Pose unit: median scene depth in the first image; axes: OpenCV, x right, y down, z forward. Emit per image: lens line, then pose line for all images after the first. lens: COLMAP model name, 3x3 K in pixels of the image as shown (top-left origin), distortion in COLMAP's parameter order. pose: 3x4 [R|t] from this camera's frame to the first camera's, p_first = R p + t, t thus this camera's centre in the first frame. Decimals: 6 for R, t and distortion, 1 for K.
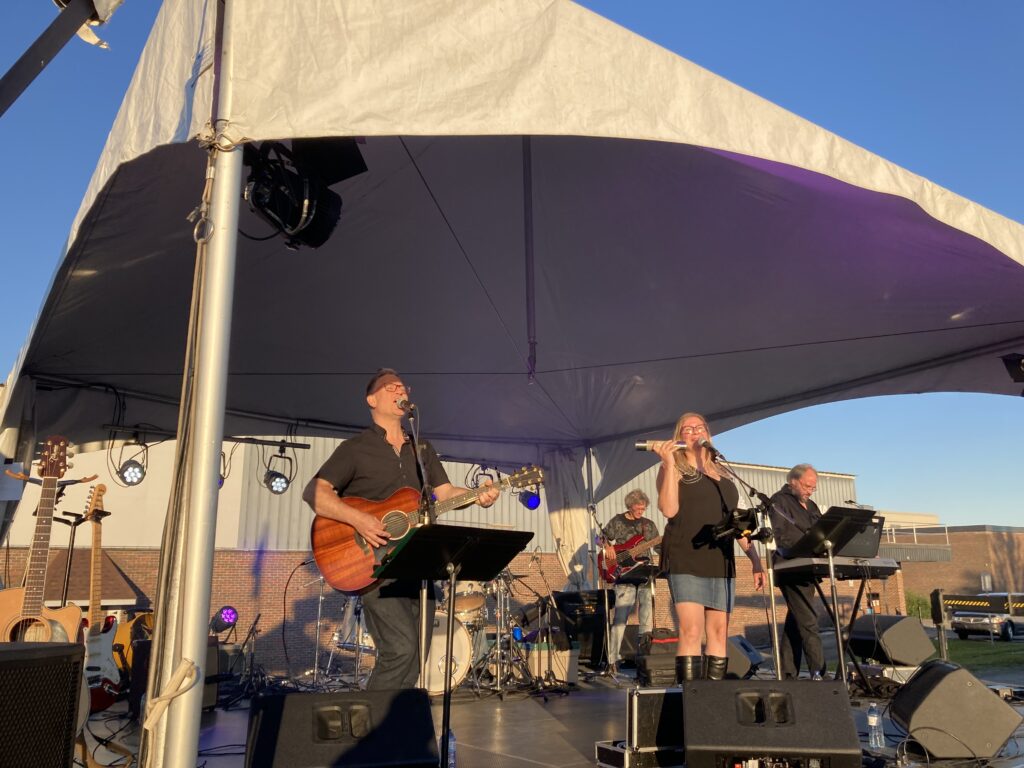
lens RADIAL K [[827.8, 0, 511.6], [0, 827.8, 385.9], [0, 0, 1]] dist [0.019076, -0.009961]
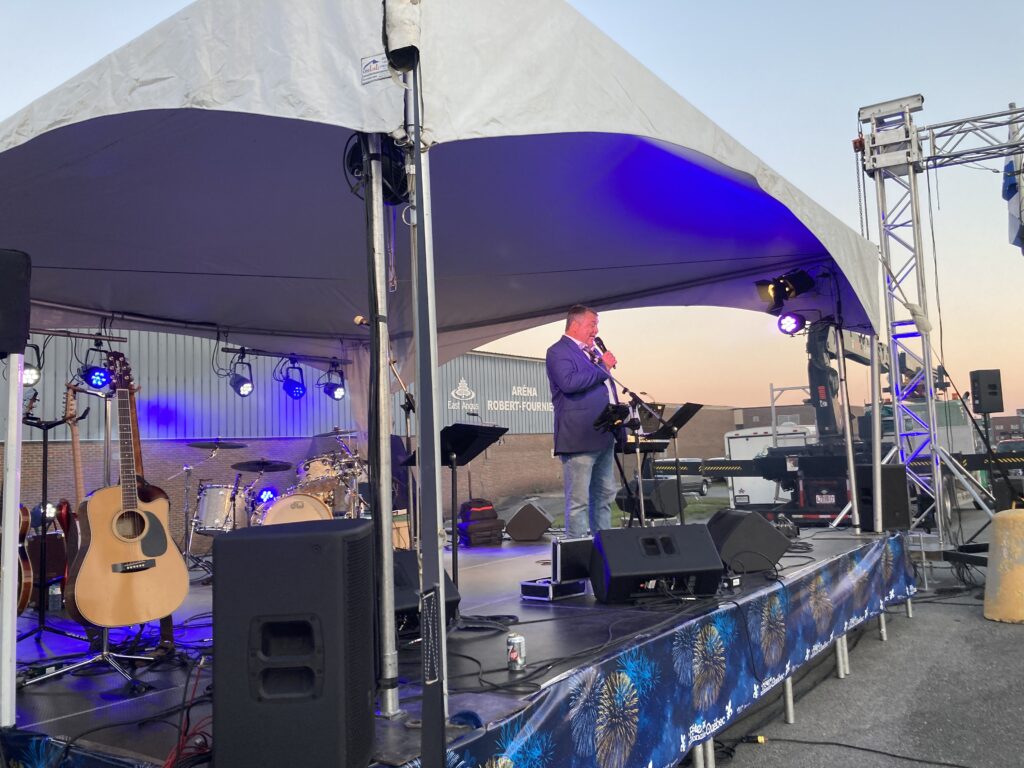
lens RADIAL K [[827.8, 0, 512.4], [0, 827.8, 382.7], [0, 0, 1]] dist [0.019076, -0.009961]
pose [[0.942459, -0.003796, 0.334299, -0.148519], [-0.040989, 0.991080, 0.126810, -0.020714], [-0.331798, -0.133216, 0.933897, -0.074586]]
